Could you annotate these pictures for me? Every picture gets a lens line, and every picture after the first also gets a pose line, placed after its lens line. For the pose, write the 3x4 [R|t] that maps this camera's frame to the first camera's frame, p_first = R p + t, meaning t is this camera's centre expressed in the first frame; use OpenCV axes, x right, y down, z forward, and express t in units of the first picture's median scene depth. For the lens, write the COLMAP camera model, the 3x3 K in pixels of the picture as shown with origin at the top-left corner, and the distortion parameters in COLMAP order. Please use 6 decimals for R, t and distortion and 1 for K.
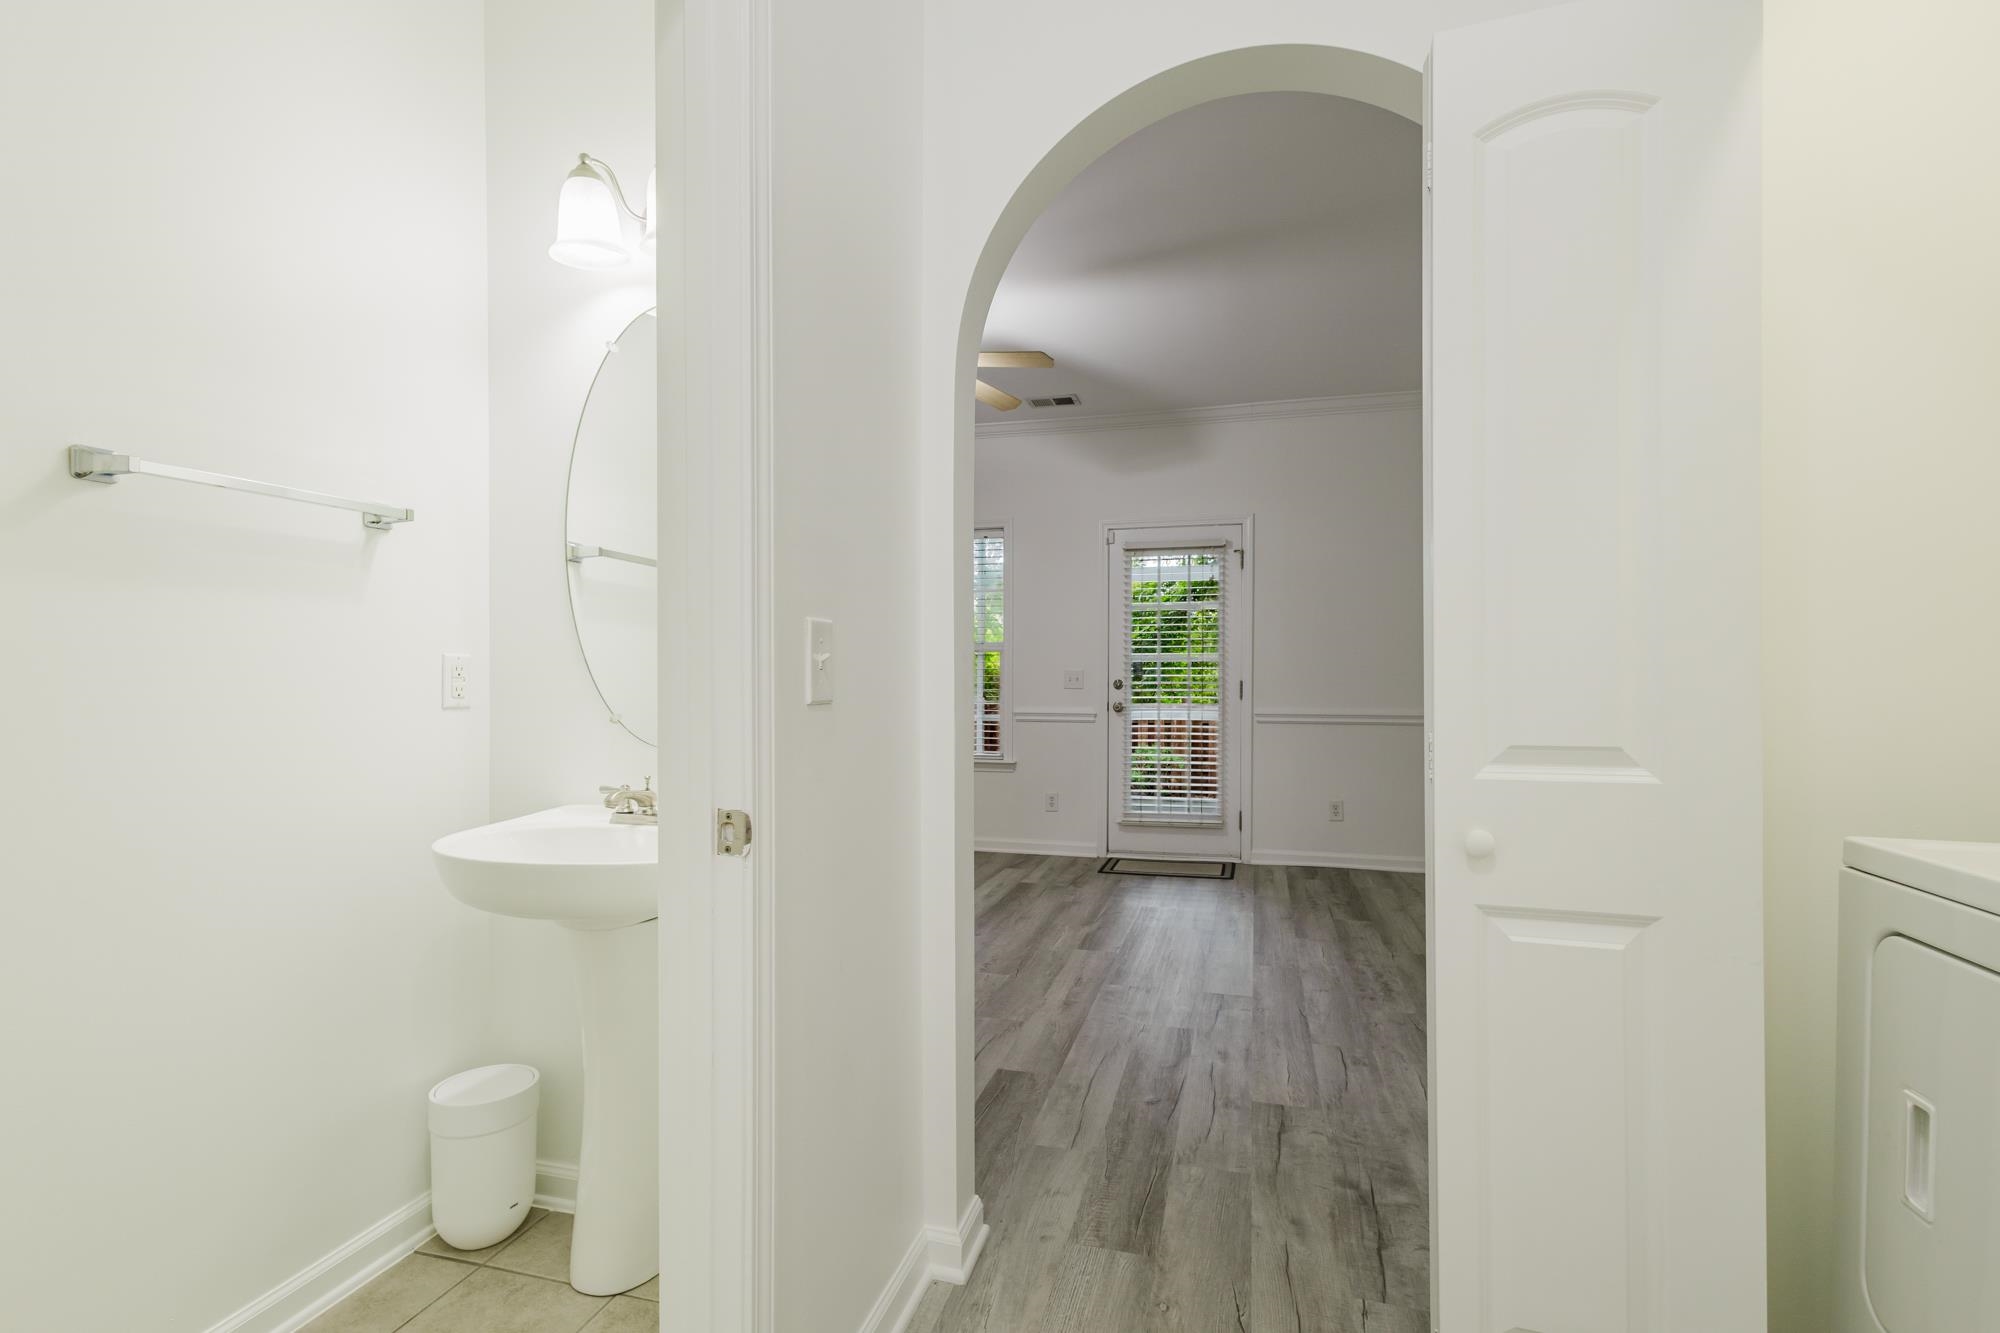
lens RADIAL K [[940.0, 0, 1004.3], [0, 940.0, 613.9], [0, 0, 1]] dist [0.002343, 0.000295]
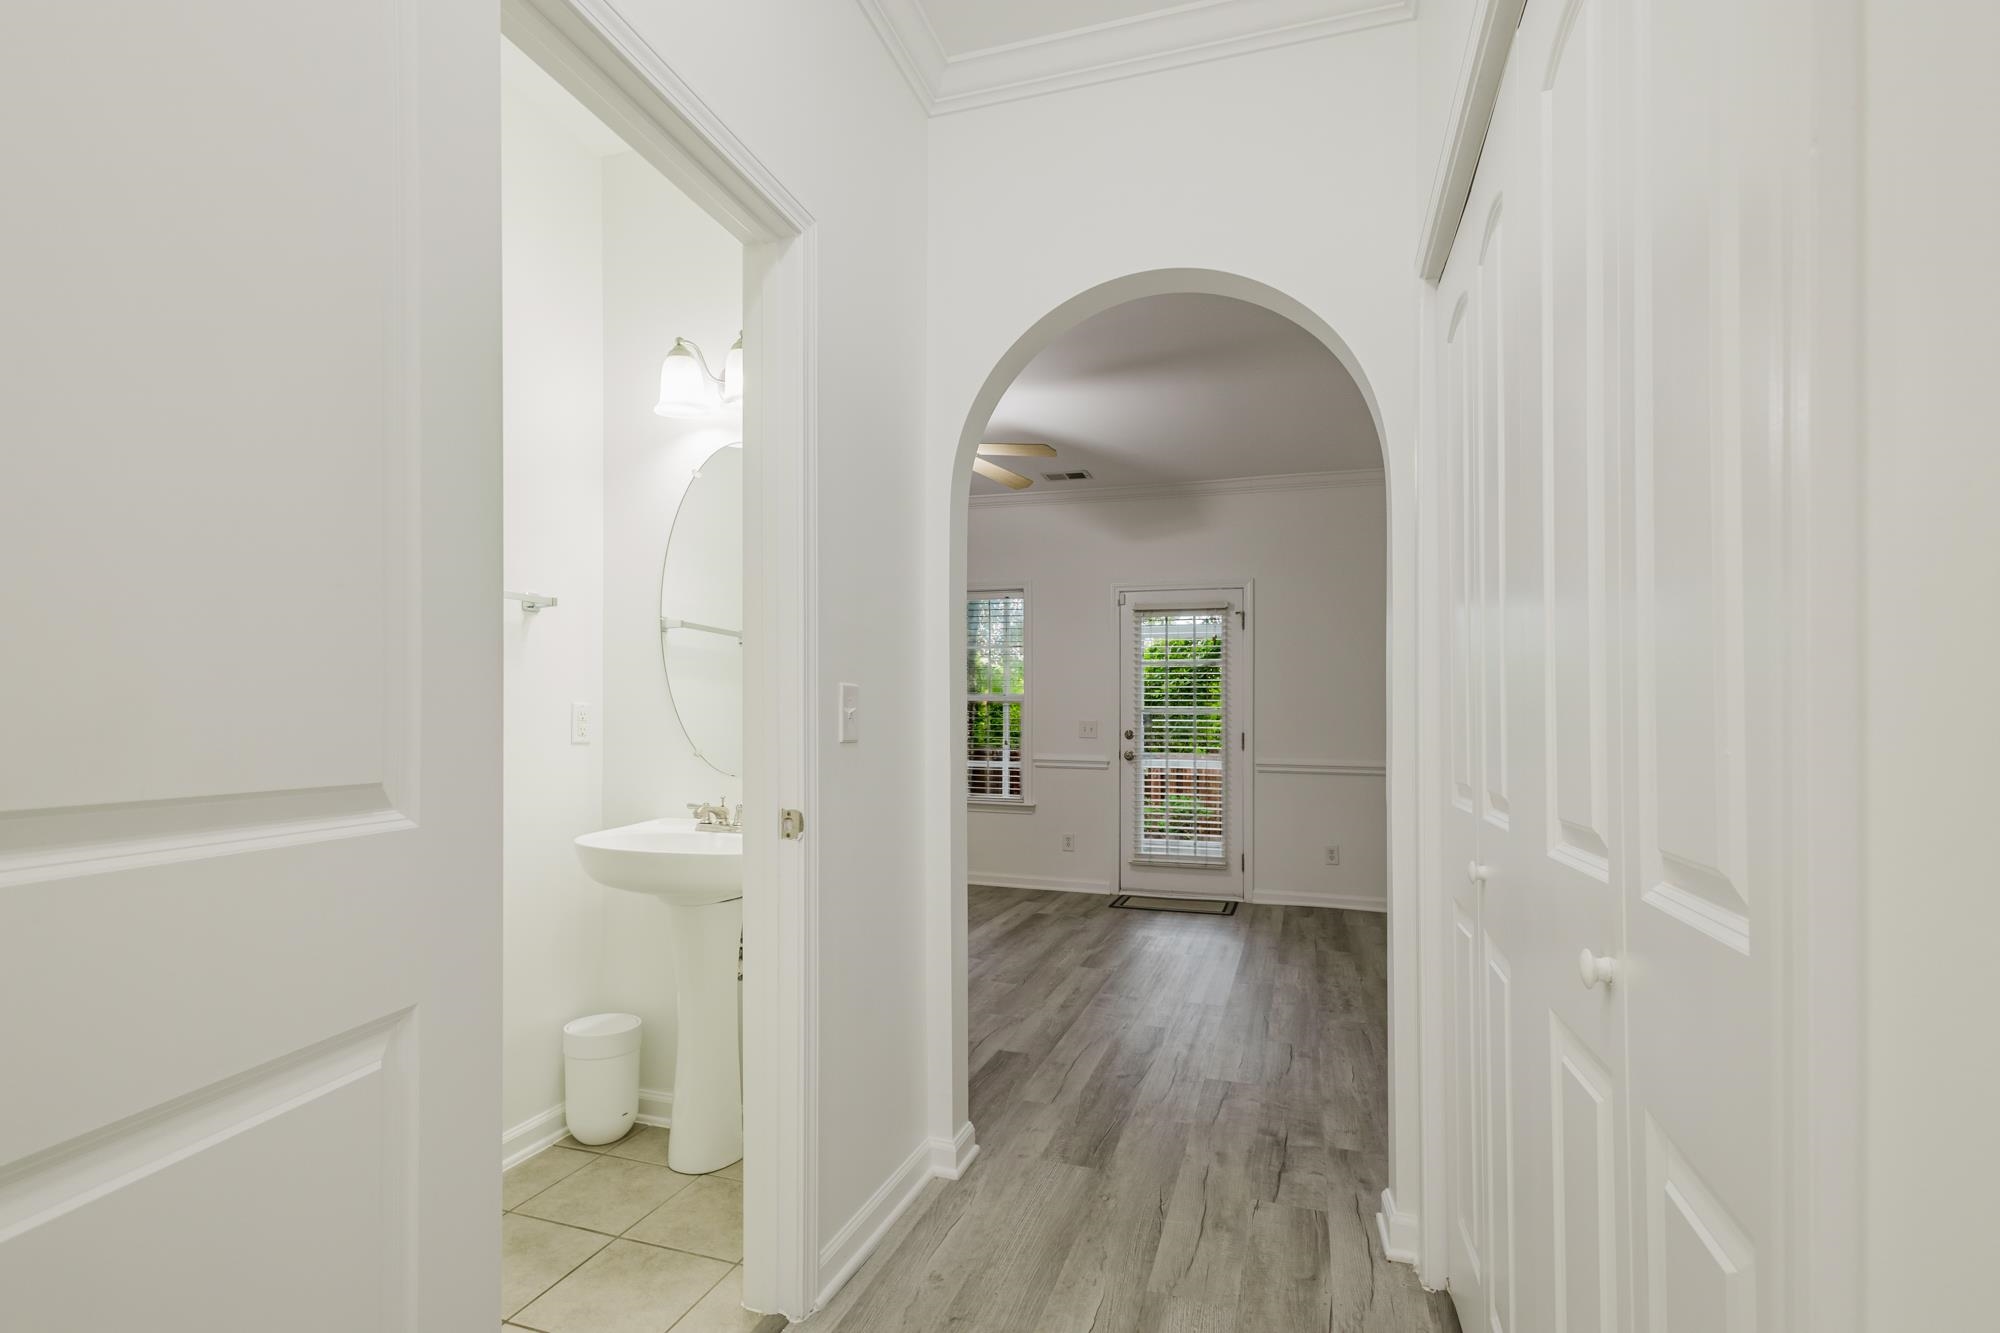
lens RADIAL K [[961.0, 0, 993.0], [0, 961.0, 717.8], [0, 0, 1]] dist [-0.000611, -0.000367]
pose [[0.998416, 0.013680, -0.054571, 0.051536], [-0.010484, 0.998237, 0.058426, -0.014999], [0.055274, -0.057761, 0.996799, -0.224026]]
